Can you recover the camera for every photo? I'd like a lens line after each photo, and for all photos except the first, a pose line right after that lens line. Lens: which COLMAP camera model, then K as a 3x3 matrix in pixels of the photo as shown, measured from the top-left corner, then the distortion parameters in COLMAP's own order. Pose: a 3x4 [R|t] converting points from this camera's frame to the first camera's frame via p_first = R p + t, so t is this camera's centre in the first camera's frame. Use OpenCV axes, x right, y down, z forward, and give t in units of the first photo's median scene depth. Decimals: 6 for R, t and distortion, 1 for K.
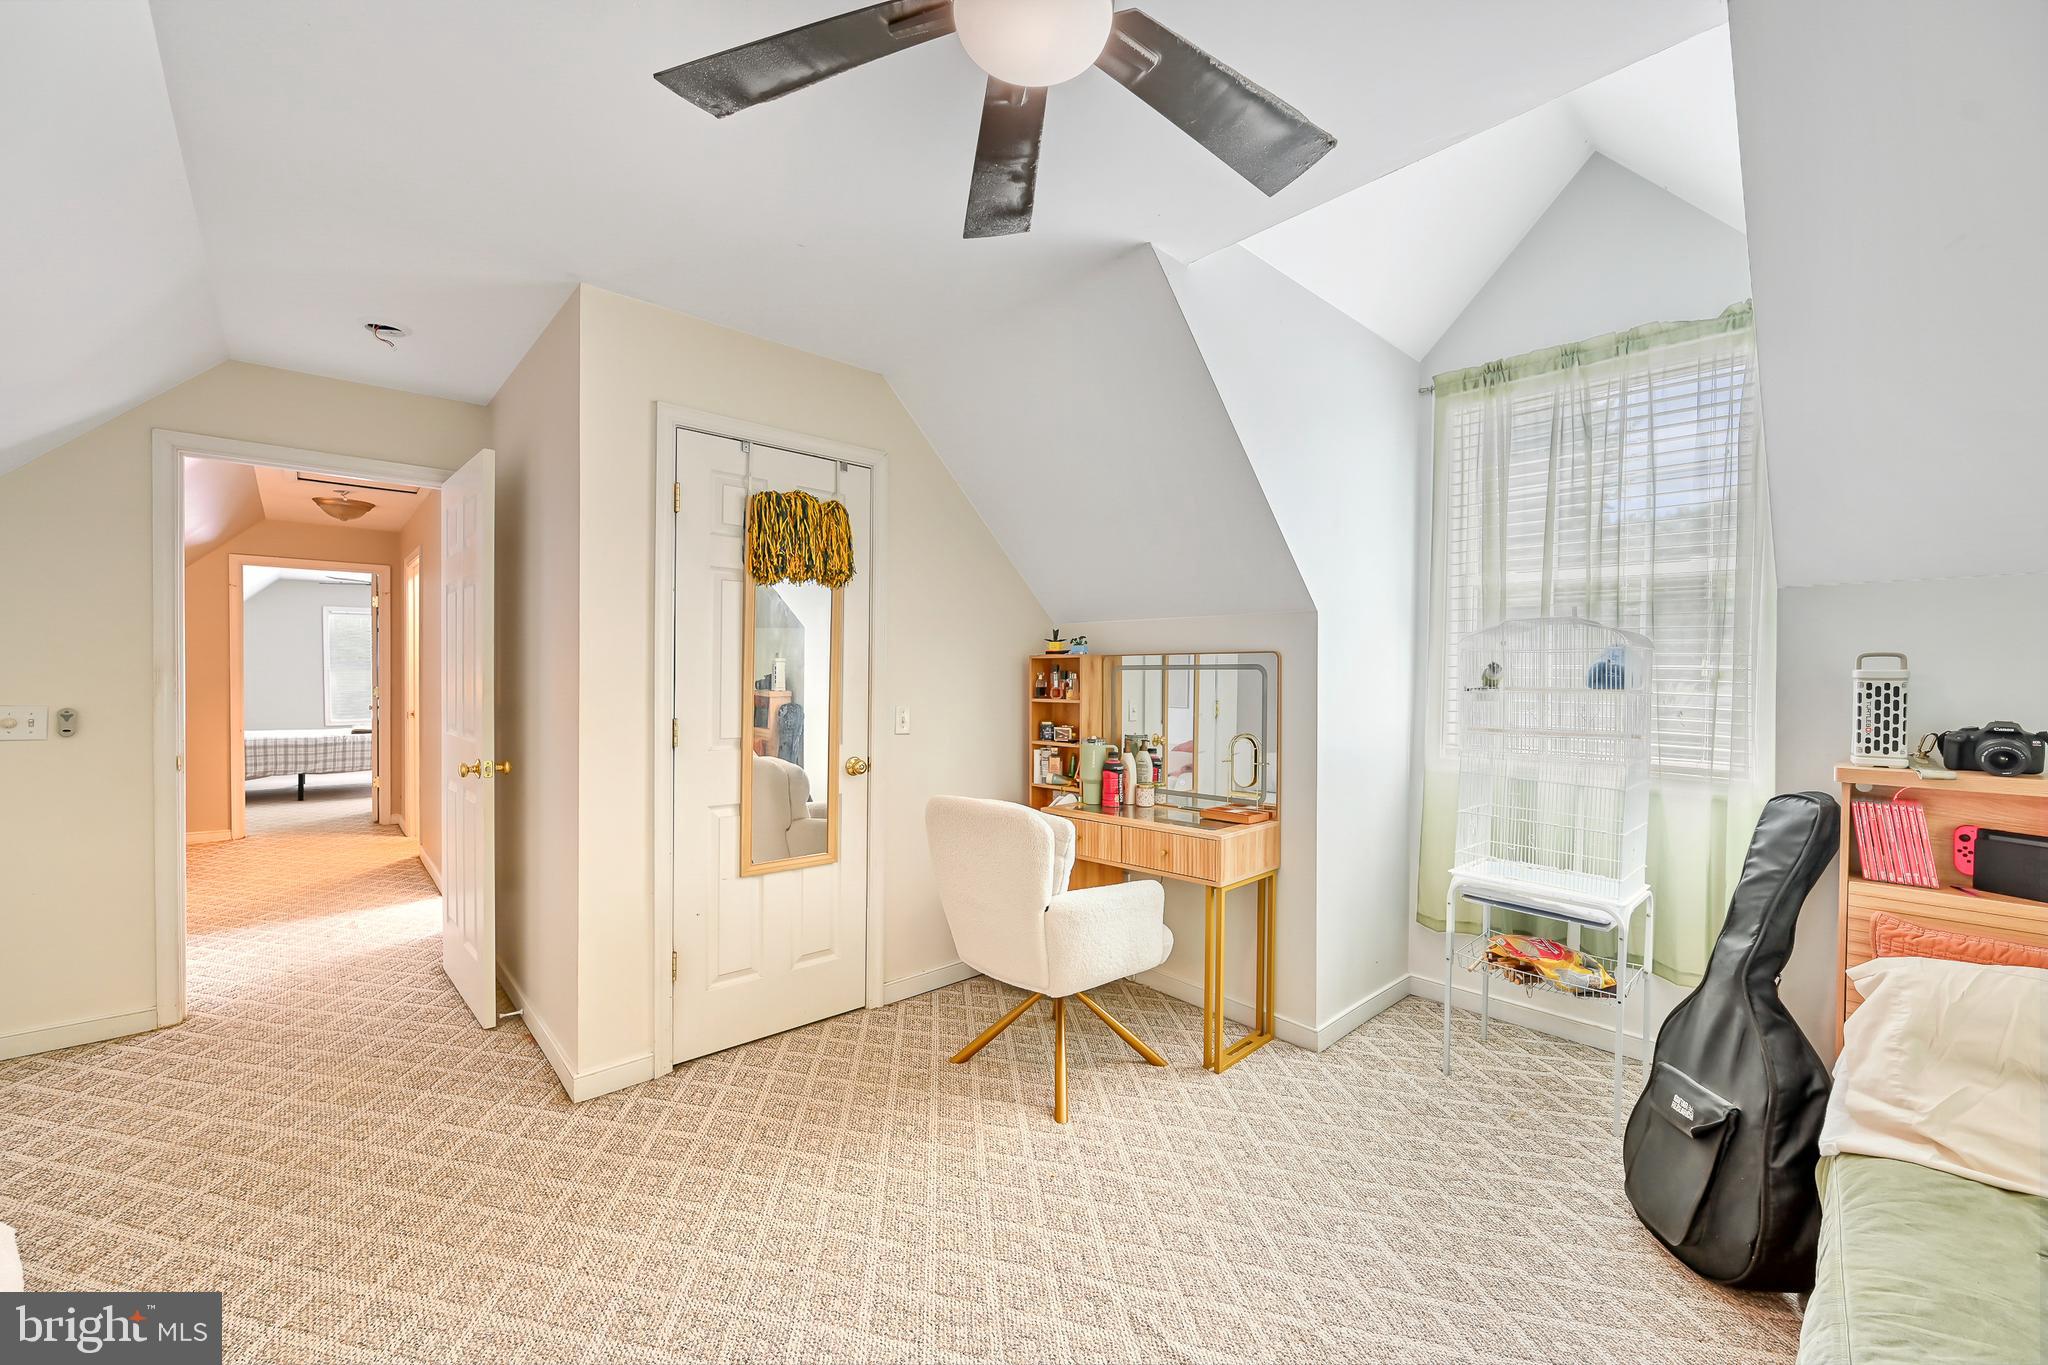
lens RADIAL K [[798.0, 0, 1019.9], [0, 798.0, 689.9], [0, 0, 1]] dist [-0.002041, -0.000184]
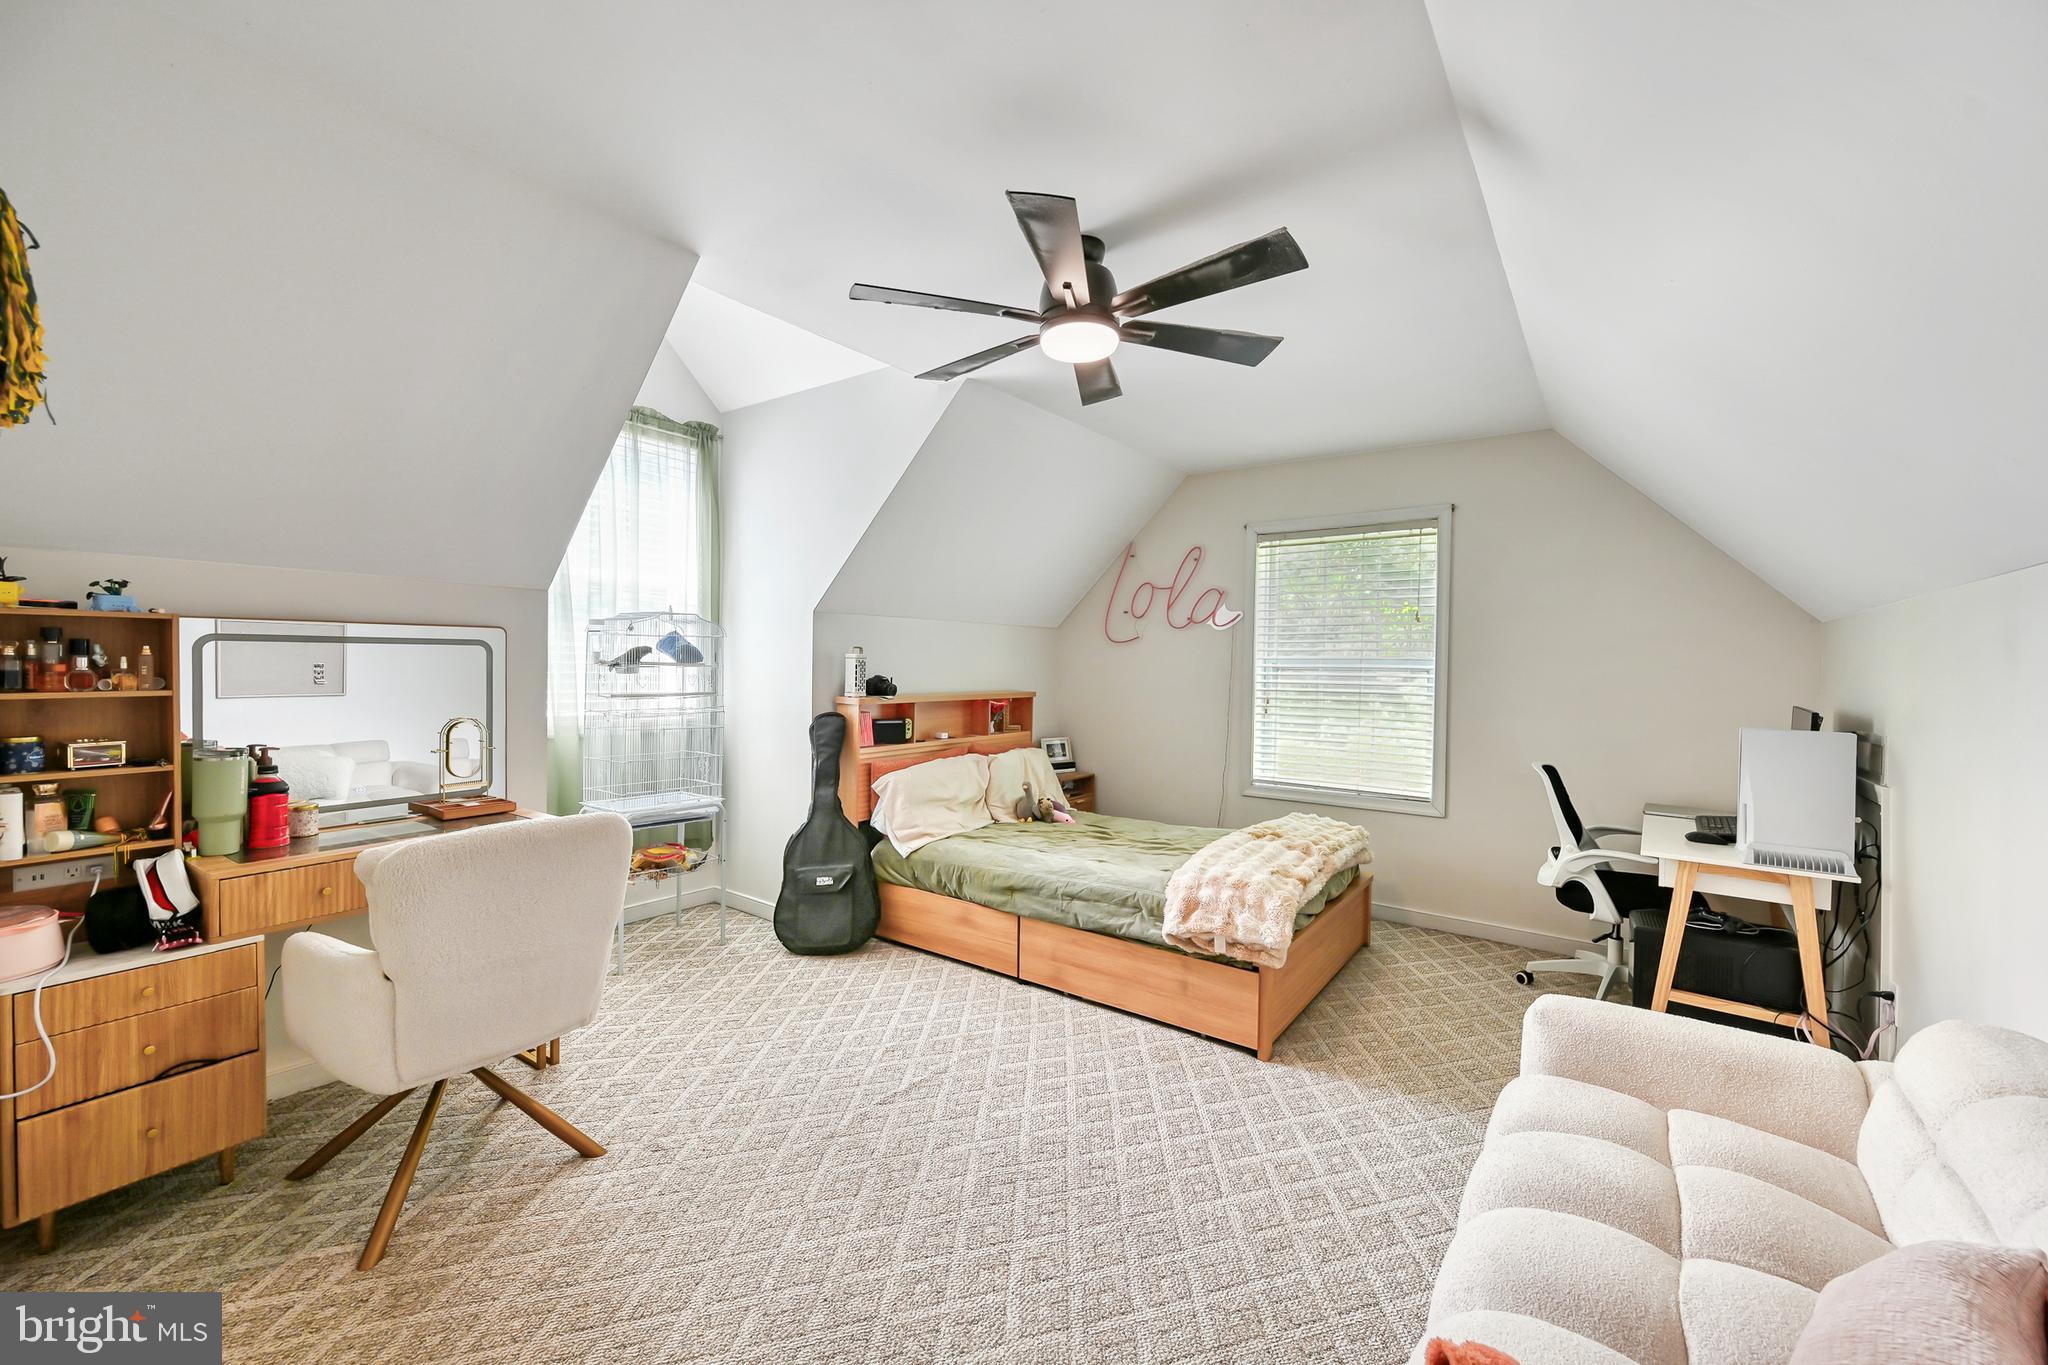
lens RADIAL K [[826.8, 0, 1024.0], [0, 826.8, 682.5], [0, 0, 1]] dist [0.000291, -0.000082]
pose [[-0.205746, -0.033772, 0.978022, -0.885089], [-0.000194, 0.999406, 0.034469, -0.019574], [-0.978605, 0.006903, -0.205631, 0.680773]]
